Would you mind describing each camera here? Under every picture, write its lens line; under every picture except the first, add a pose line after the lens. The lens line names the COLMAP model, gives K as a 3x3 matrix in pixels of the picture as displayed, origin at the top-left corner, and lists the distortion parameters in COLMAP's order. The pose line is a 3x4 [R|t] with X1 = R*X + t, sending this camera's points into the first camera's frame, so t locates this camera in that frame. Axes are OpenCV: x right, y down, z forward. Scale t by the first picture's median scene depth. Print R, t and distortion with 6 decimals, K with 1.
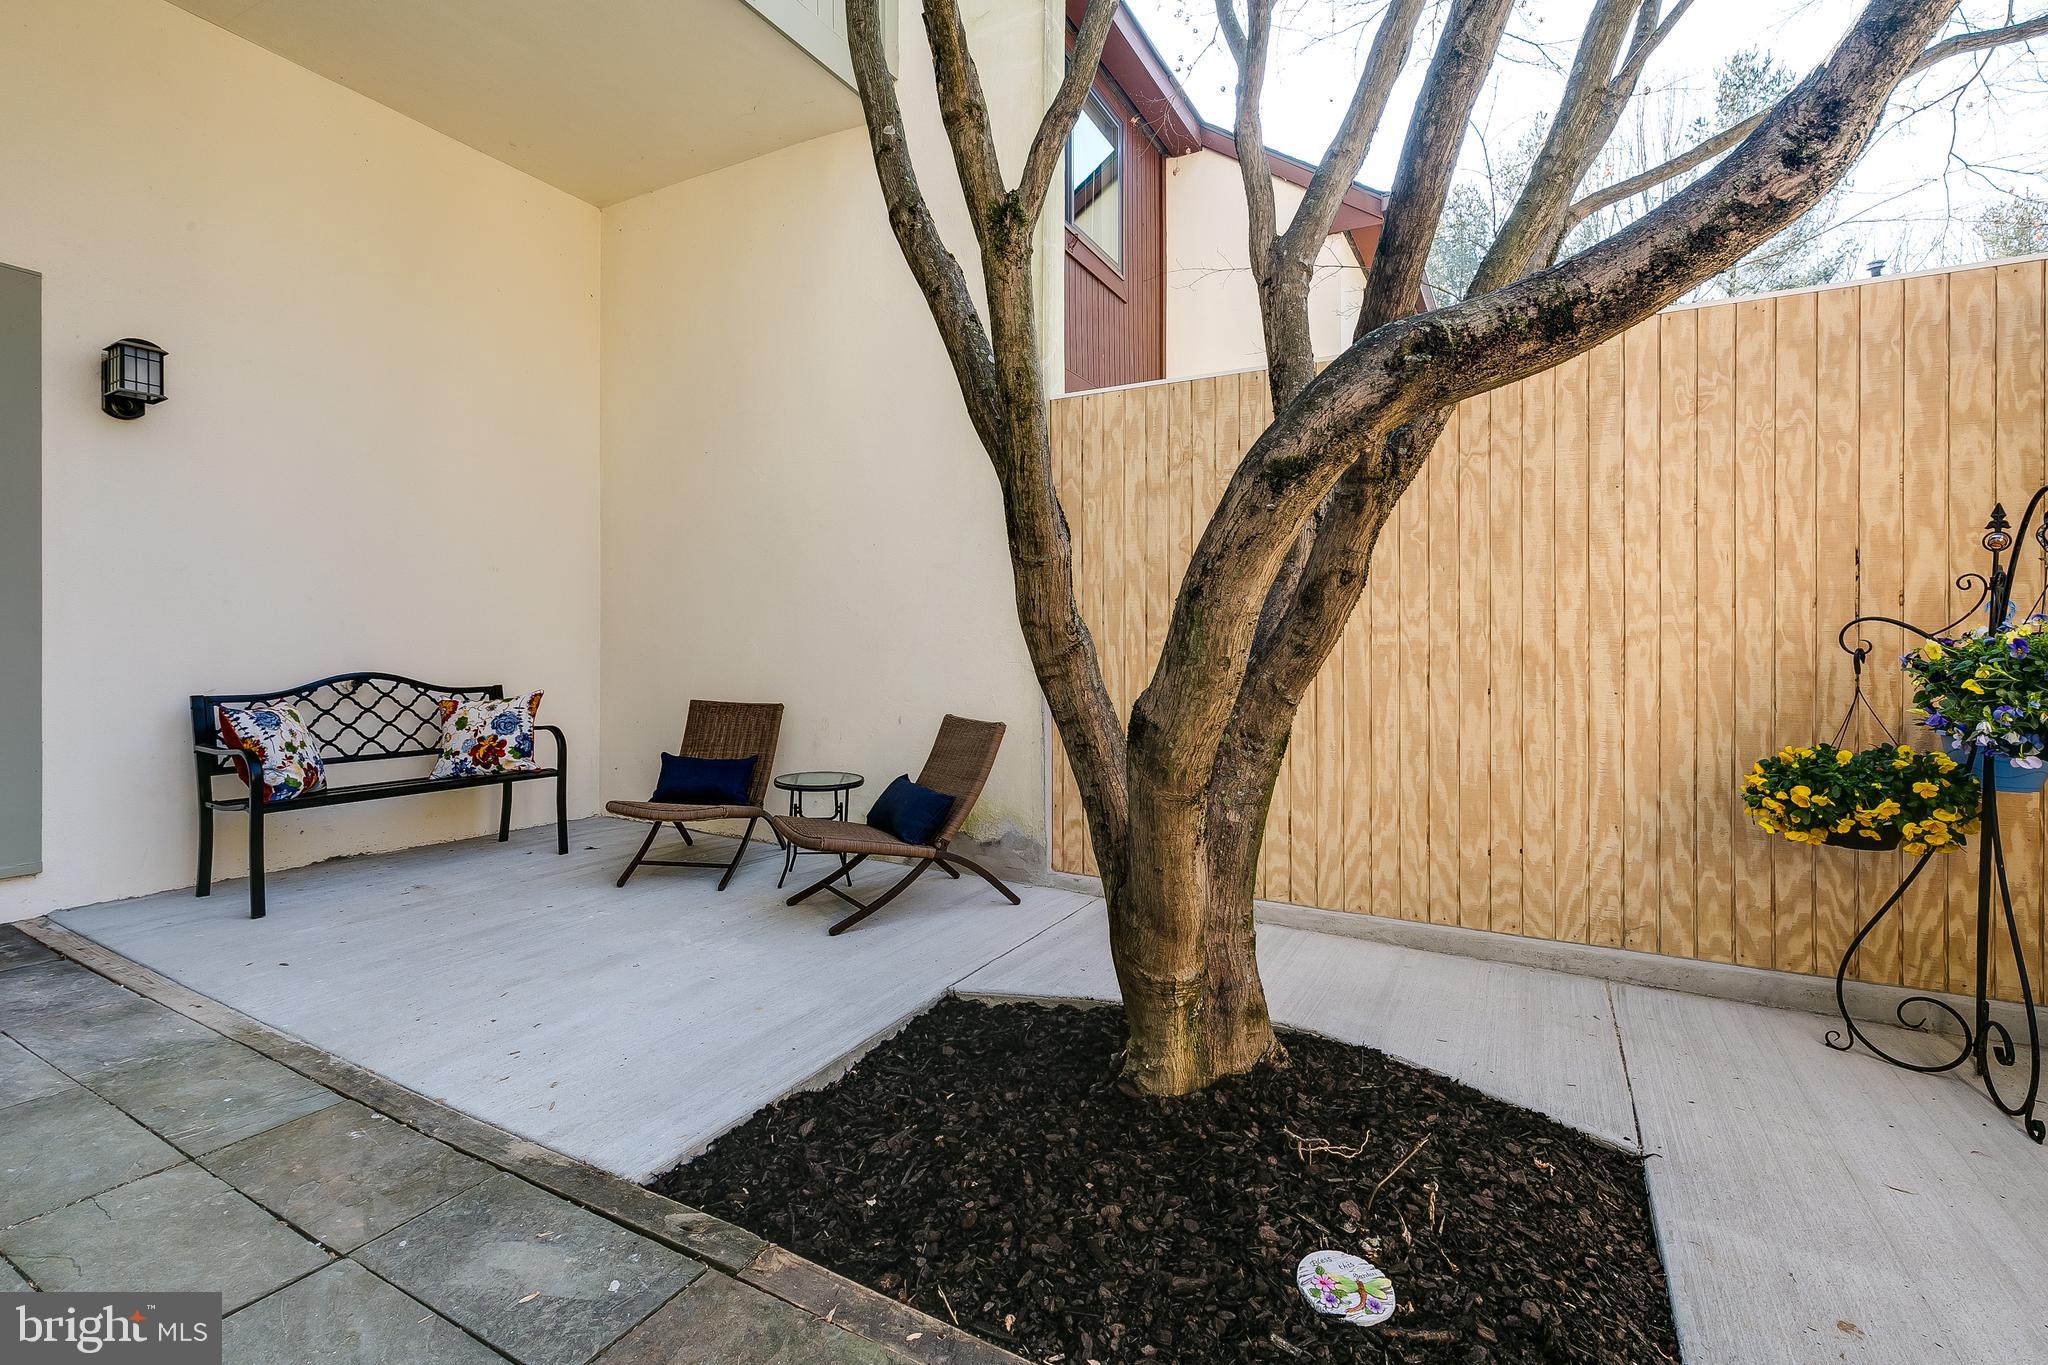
lens RADIAL K [[925.0, 0, 1030.4], [0, 925.0, 647.0], [0, 0, 1]] dist [0.006920, -0.001054]
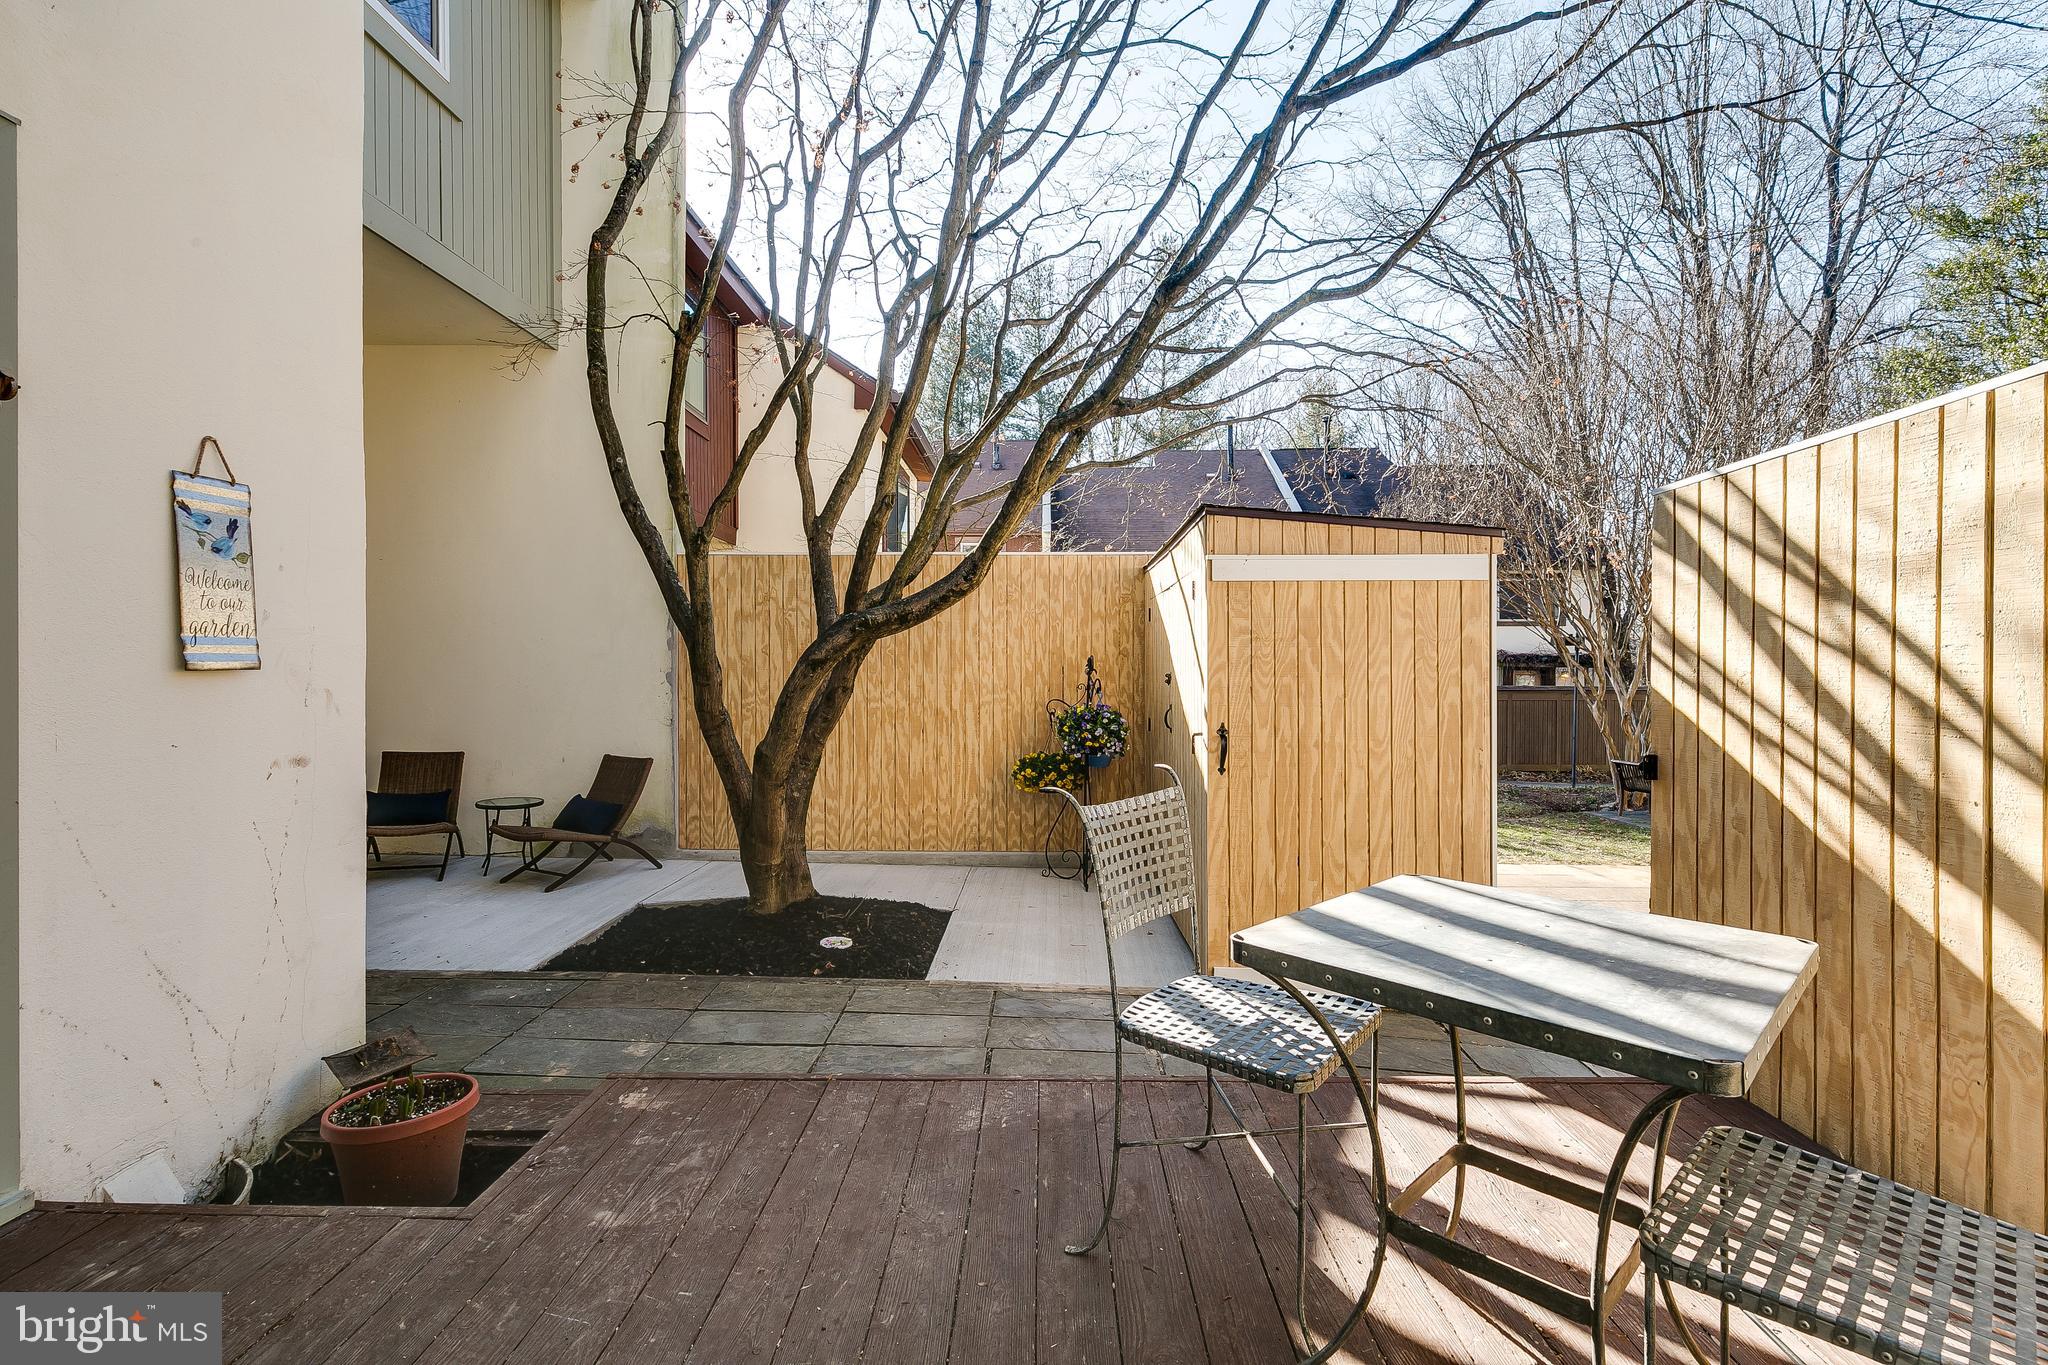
lens RADIAL K [[925.0, 0, 1035.6], [0, 925.0, 668.2], [0, 0, 1]] dist [0.006920, -0.001054]
pose [[0.886554, 0.000245, 0.462625, -0.224073], [0.001498, 0.999993, -0.003401, -0.085103], [-0.462623, 0.003708, 0.886547, -0.927909]]
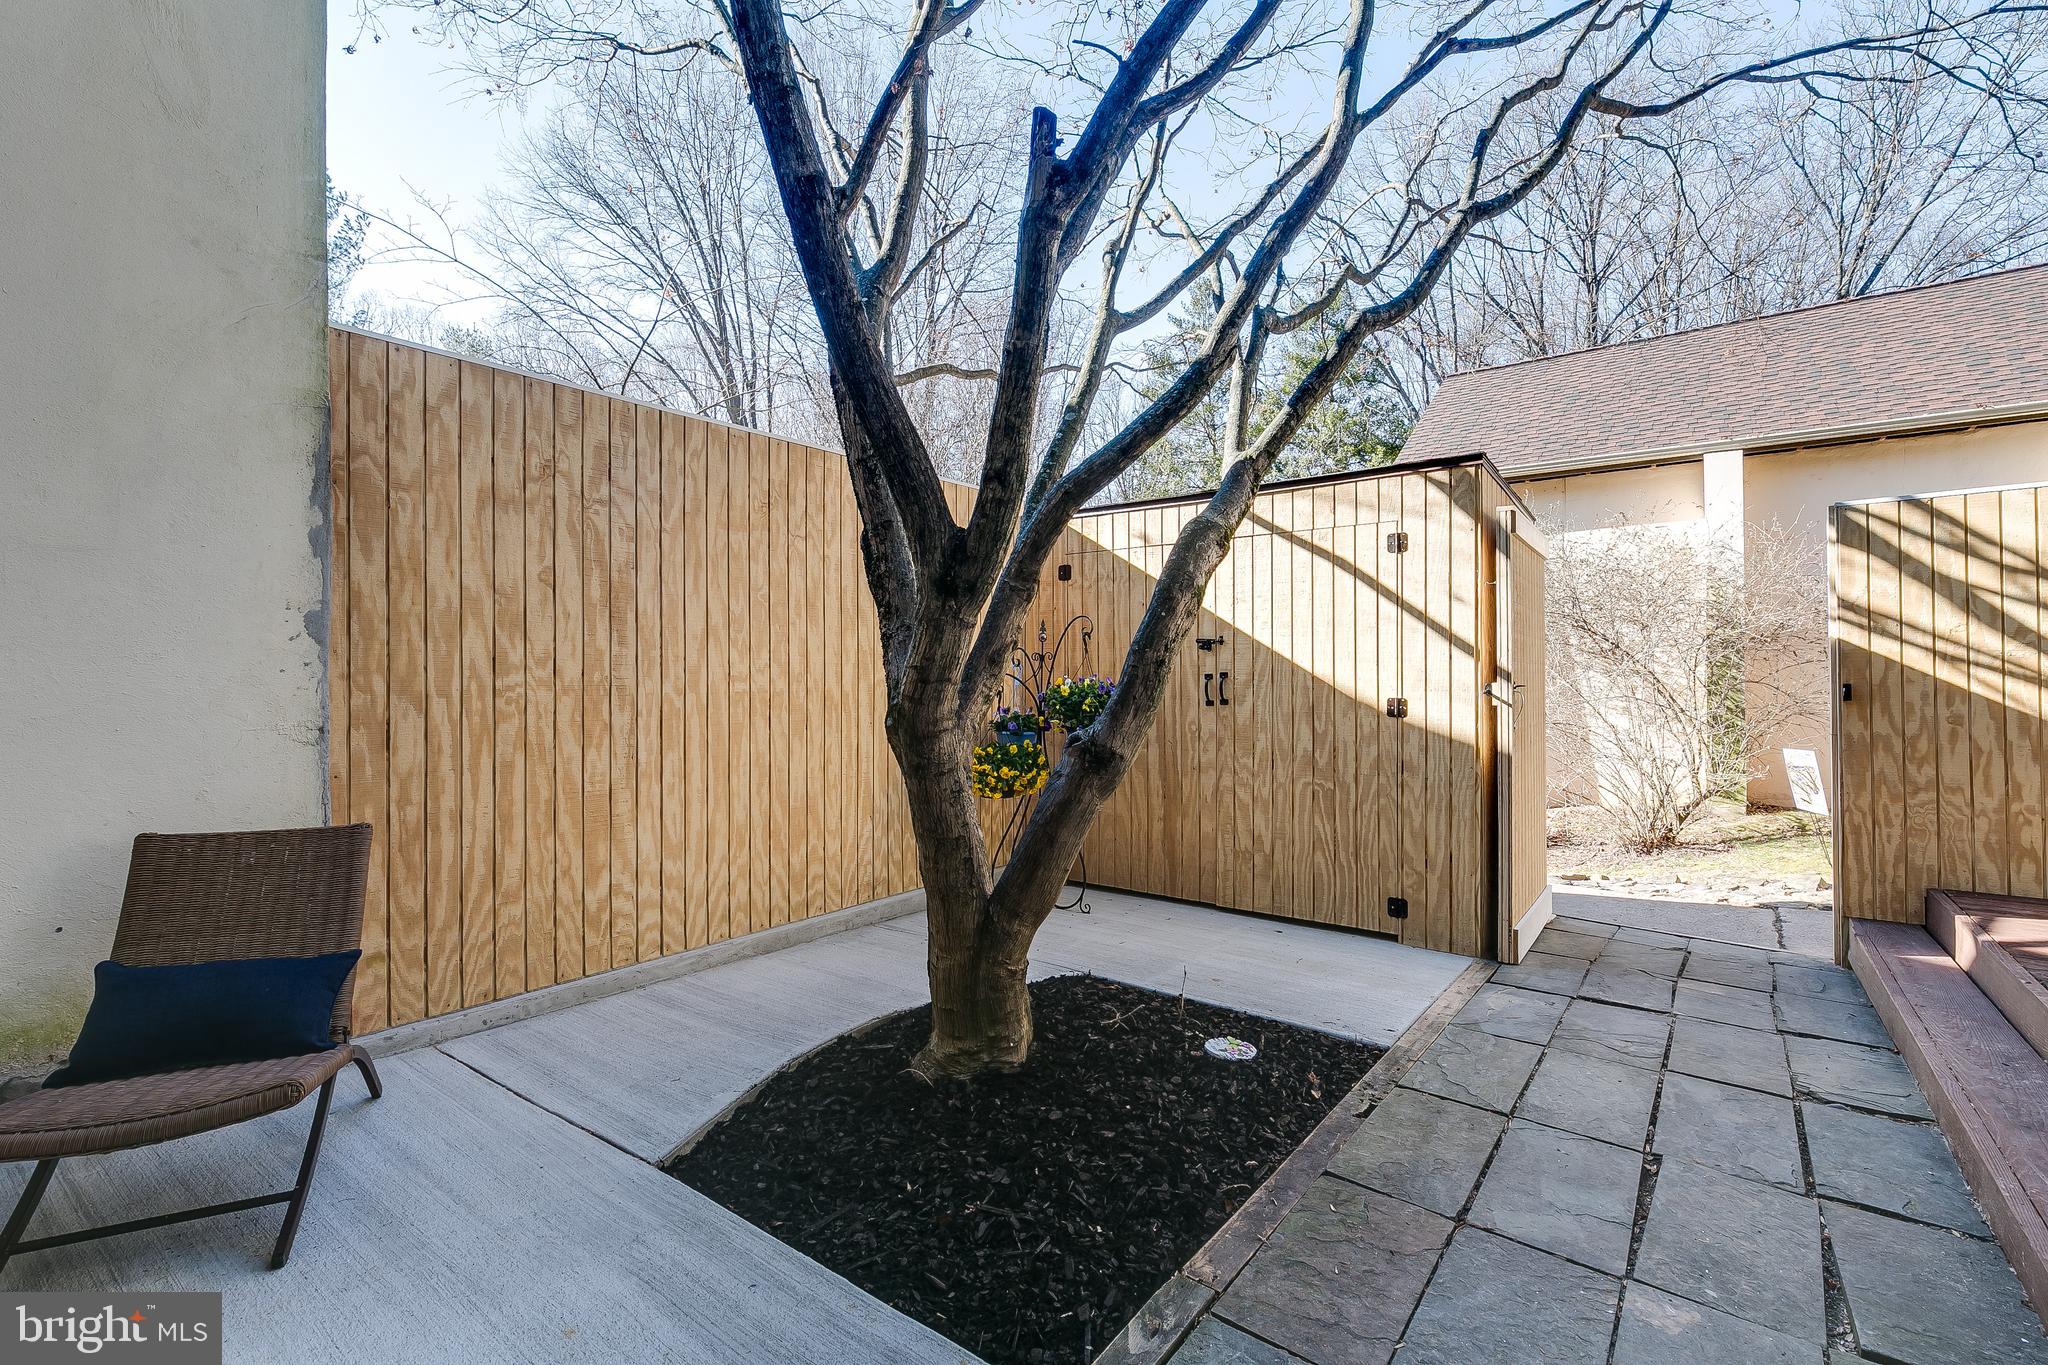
lens RADIAL K [[925.0, 0, 1016.8], [0, 925.0, 680.4], [0, 0, 1]] dist [0.006920, -0.001054]
pose [[0.147411, -0.005422, 0.989060, -0.734277], [0.007137, 0.999965, 0.004418, -0.020387], [-0.989050, 0.006407, 0.147445, 0.556994]]
